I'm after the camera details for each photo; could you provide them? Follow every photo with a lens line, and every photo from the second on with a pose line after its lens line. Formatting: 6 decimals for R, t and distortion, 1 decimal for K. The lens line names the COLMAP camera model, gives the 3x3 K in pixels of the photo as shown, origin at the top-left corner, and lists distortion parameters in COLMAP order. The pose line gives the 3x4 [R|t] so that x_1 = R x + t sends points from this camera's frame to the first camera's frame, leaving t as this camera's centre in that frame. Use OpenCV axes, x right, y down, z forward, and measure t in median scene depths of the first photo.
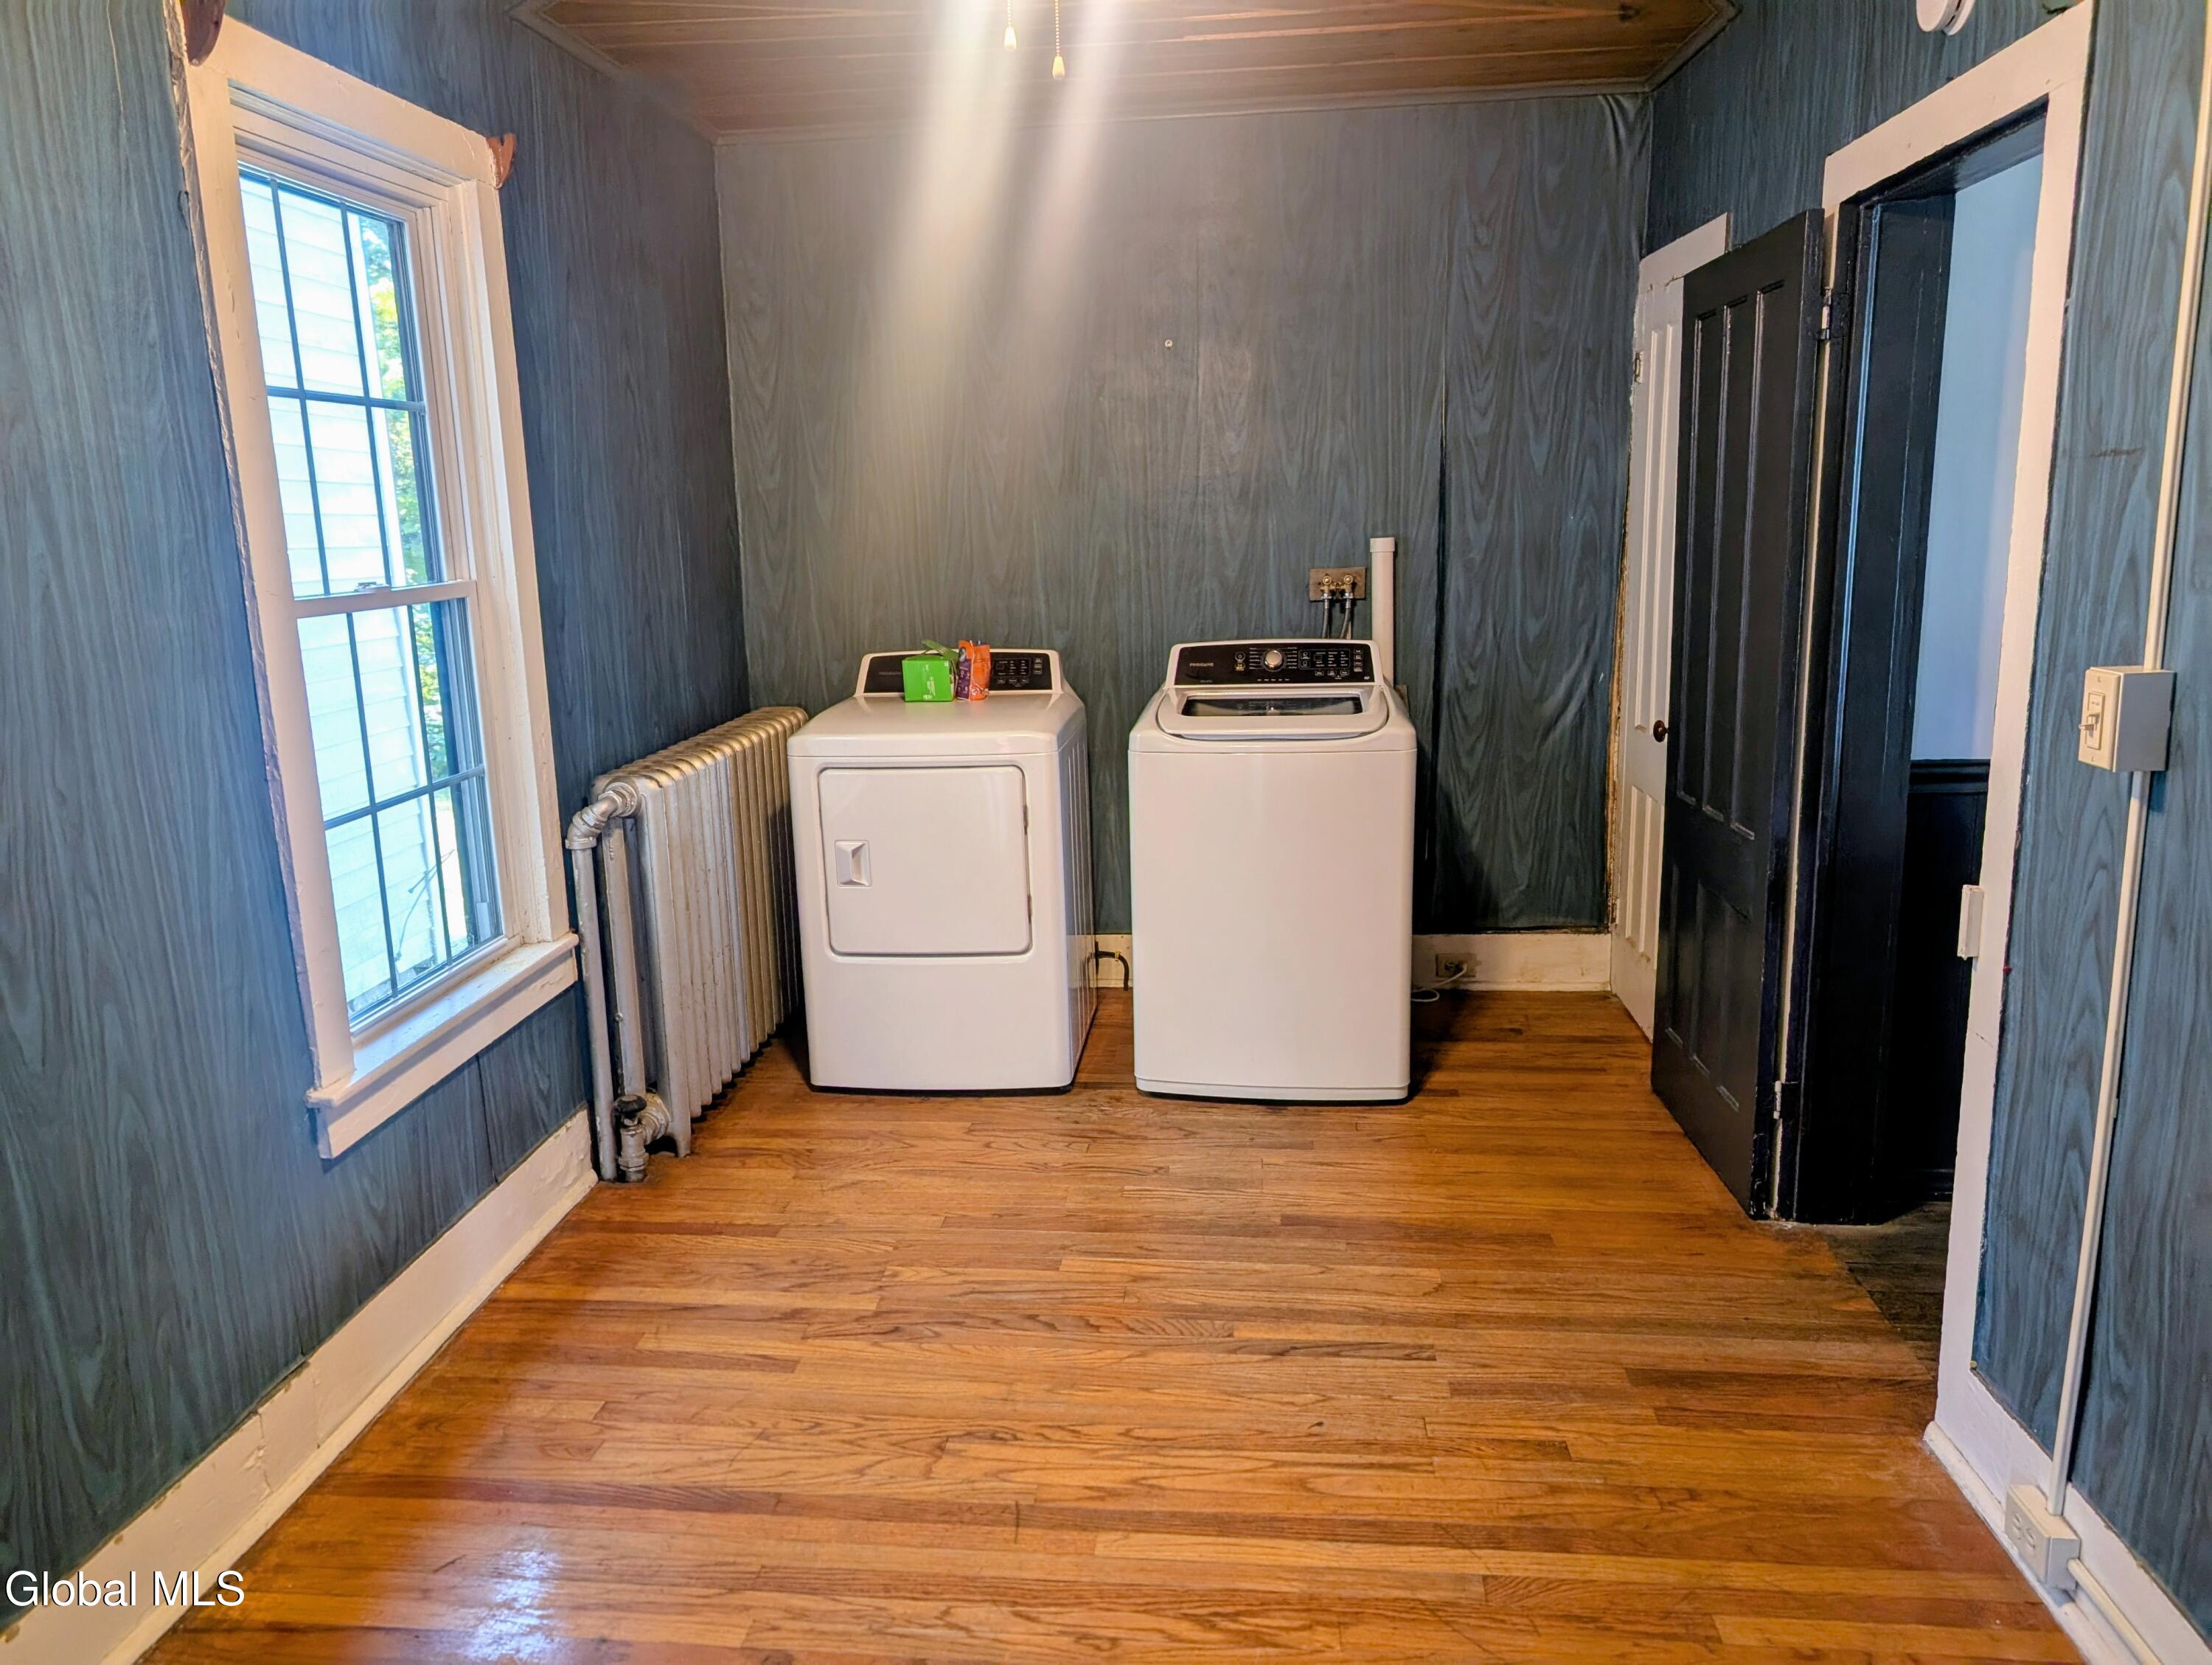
lens RADIAL K [[1580.7, 0, 1090.4], [0, 1580.7, 833.2], [0, 0, 1]] dist [0.041758, 0.003053]
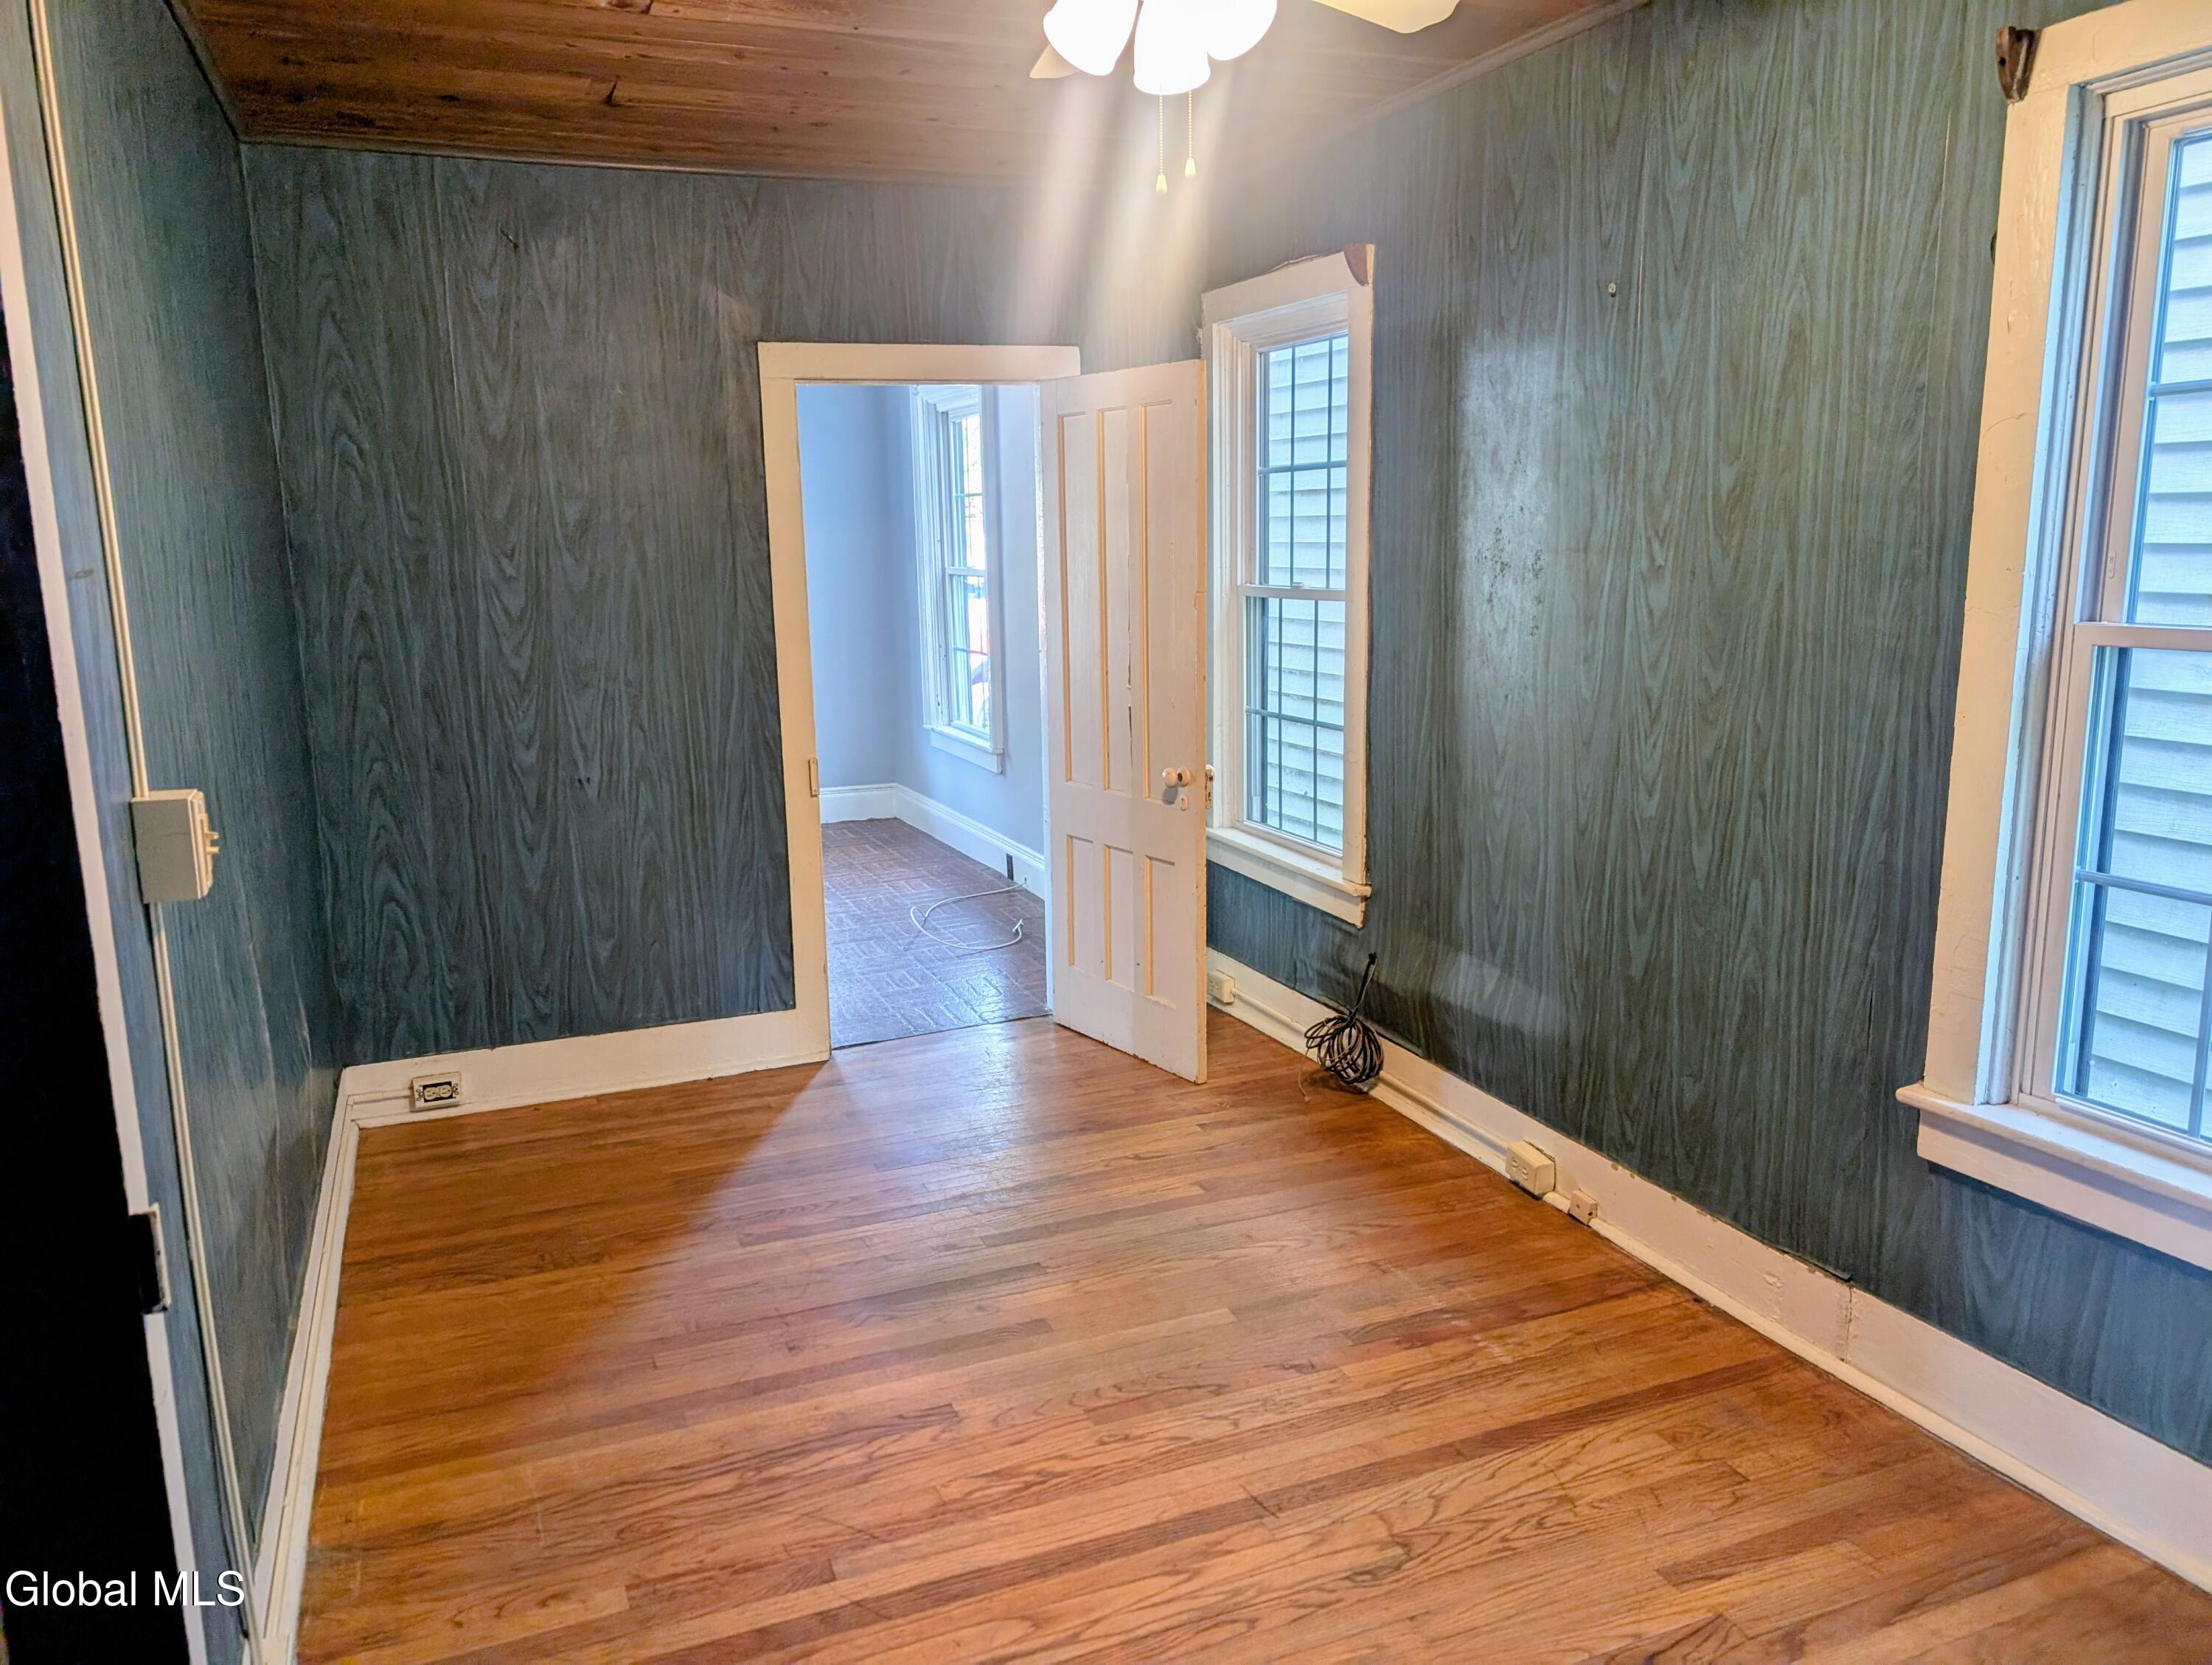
lens RADIAL K [[1580.7, 0, 1093.7], [0, 1580.7, 835.9], [0, 0, 1]] dist [0.041758, 0.003053]
pose [[-0.876742, 0.131607, -0.462605, 0.504916], [-0.056641, 0.926888, 0.371040, -0.387947], [0.477615, 0.351509, -0.805187, 1.707526]]
